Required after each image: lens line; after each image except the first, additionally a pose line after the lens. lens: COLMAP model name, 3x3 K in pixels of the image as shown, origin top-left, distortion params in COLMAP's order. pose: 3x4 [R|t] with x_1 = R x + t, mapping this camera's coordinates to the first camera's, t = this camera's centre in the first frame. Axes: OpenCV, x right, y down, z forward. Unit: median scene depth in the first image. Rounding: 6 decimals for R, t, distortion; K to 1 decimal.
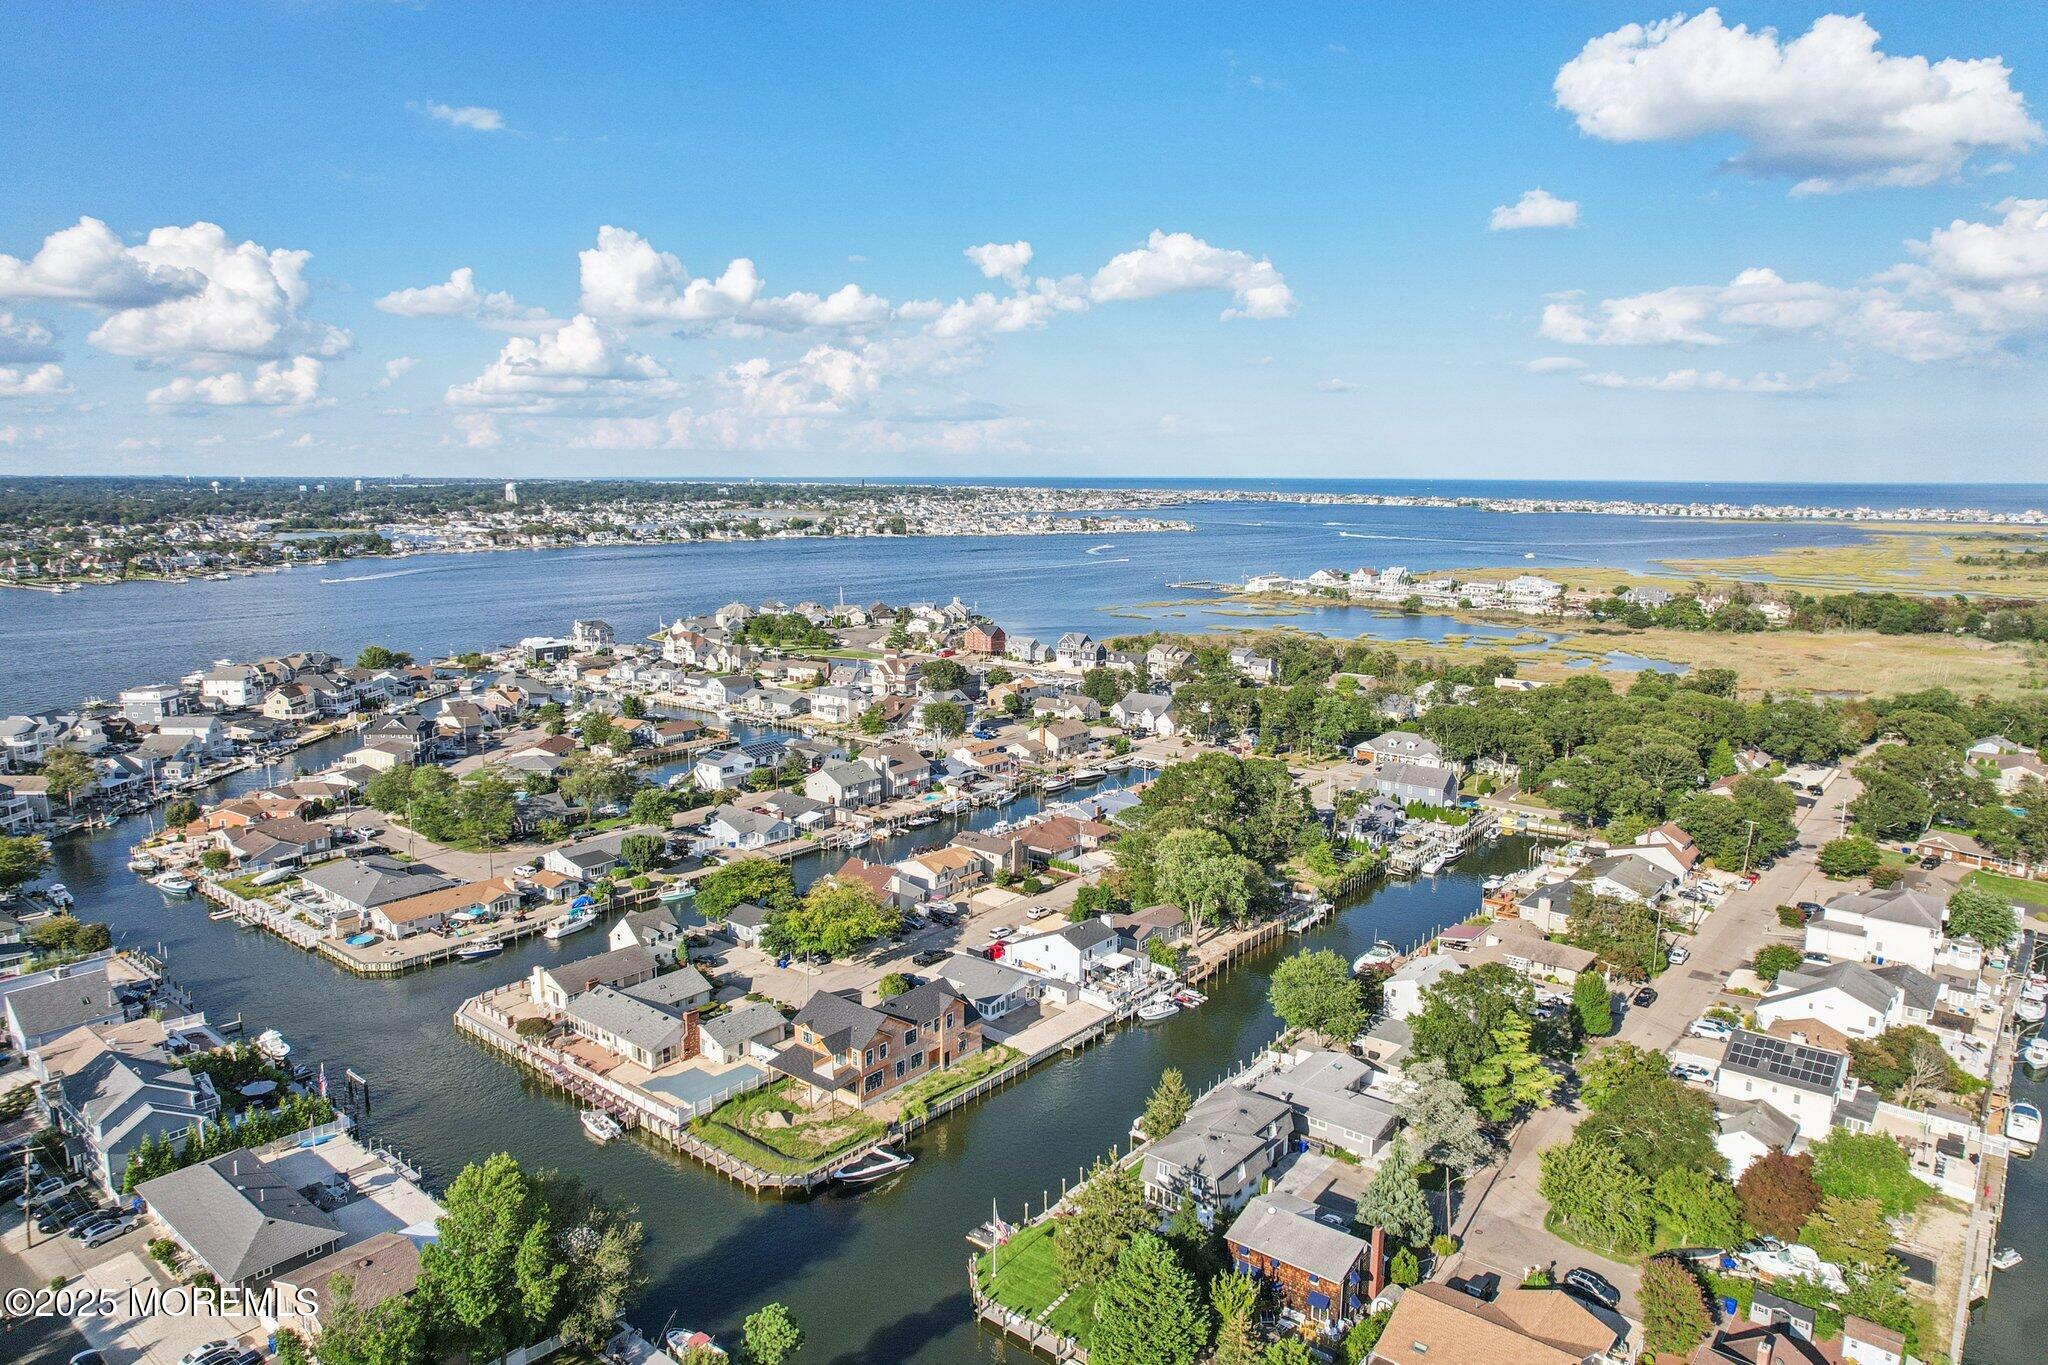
lens RADIAL K [[1302.3, 0, 1050.9], [0, 1302.3, 674.0], [0, 0, 1]] dist [-0.034915, 0.004776]
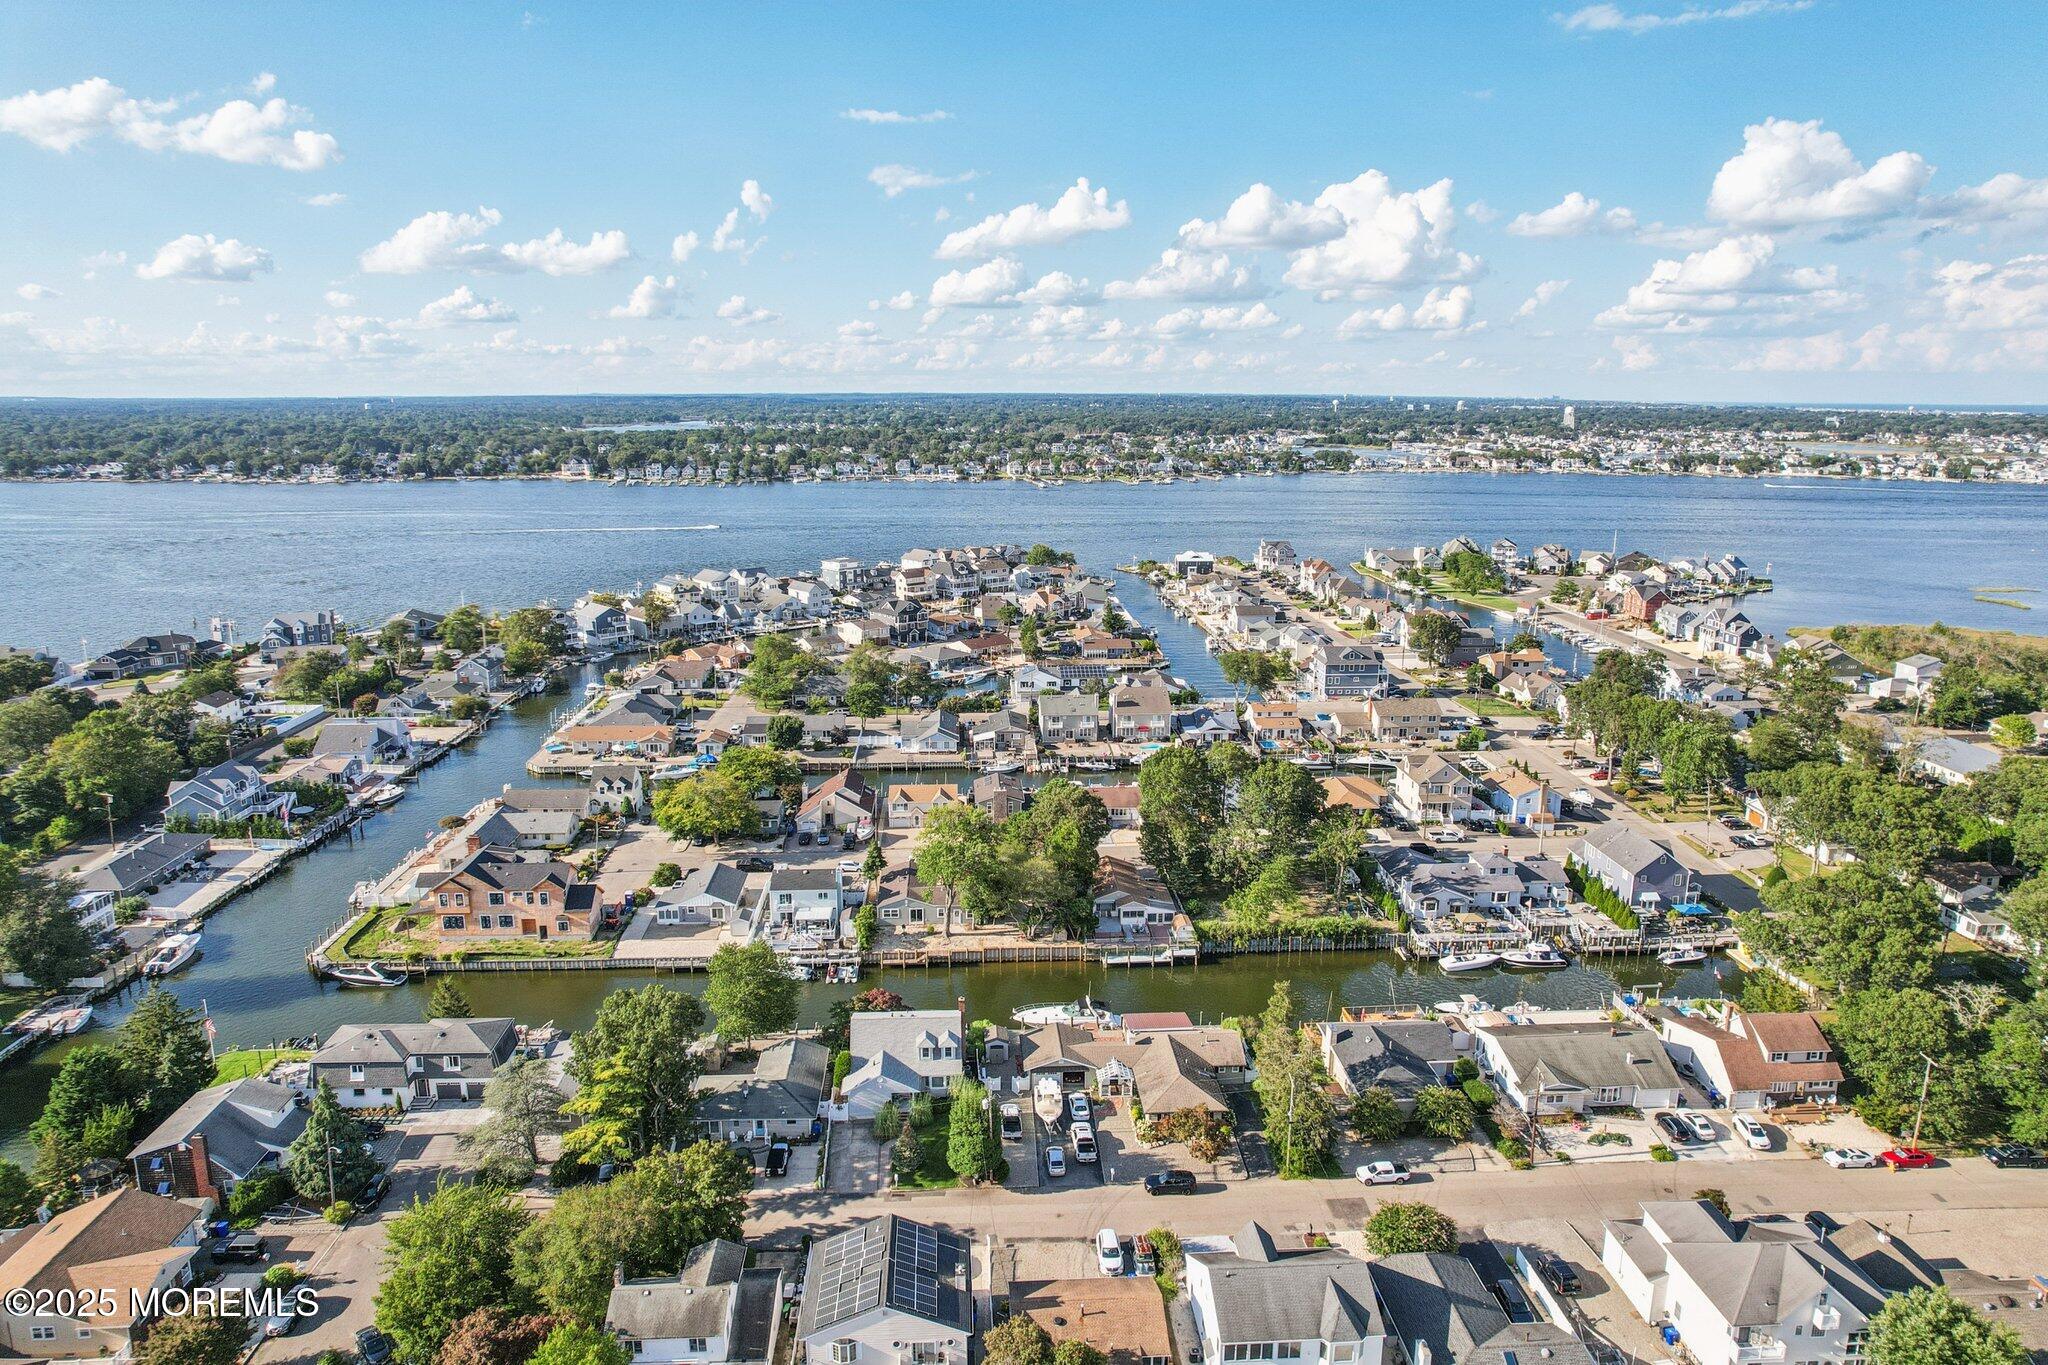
lens RADIAL K [[1302.3, 0, 1050.9], [0, 1302.3, 674.0], [0, 0, 1]] dist [-0.034915, 0.004776]
pose [[0.682379, 0.154971, -0.714383, 0.108031], [-0.113598, 0.987878, 0.105792, -0.010143], [0.722118, 0.008962, 0.691712, 0.059273]]
